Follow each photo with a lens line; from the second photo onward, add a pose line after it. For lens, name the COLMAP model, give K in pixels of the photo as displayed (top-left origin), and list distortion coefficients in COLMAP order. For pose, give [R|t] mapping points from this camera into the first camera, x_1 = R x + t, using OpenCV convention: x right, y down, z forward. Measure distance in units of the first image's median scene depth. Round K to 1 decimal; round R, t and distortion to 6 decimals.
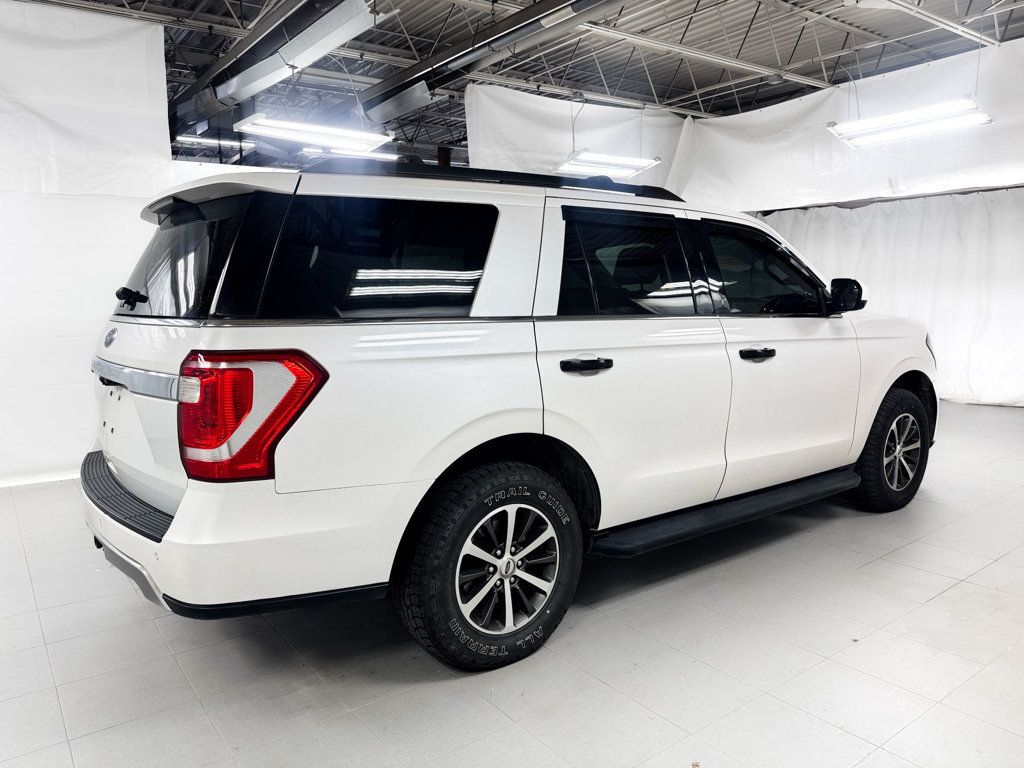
lens RADIAL K [[731.3, 0, 512.0], [0, 731.3, 384.0], [0, 0, 1]] dist [0.042337, -0.003629]
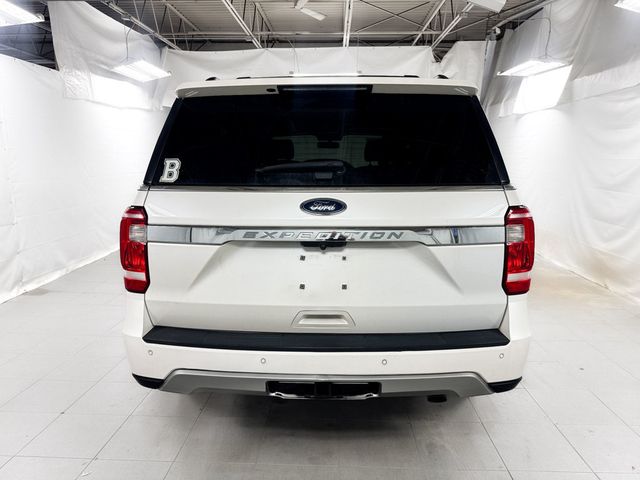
lens RADIAL K [[457.1, 0, 320.0], [0, 457.1, 240.0], [0, 0, 1]] dist [0.042337, -0.003629]
pose [[0.610107, -0.131050, 0.781406, -1.521446], [0.100935, 0.991047, 0.087401, -0.108223], [-0.785864, 0.025547, 0.617872, 0.820615]]
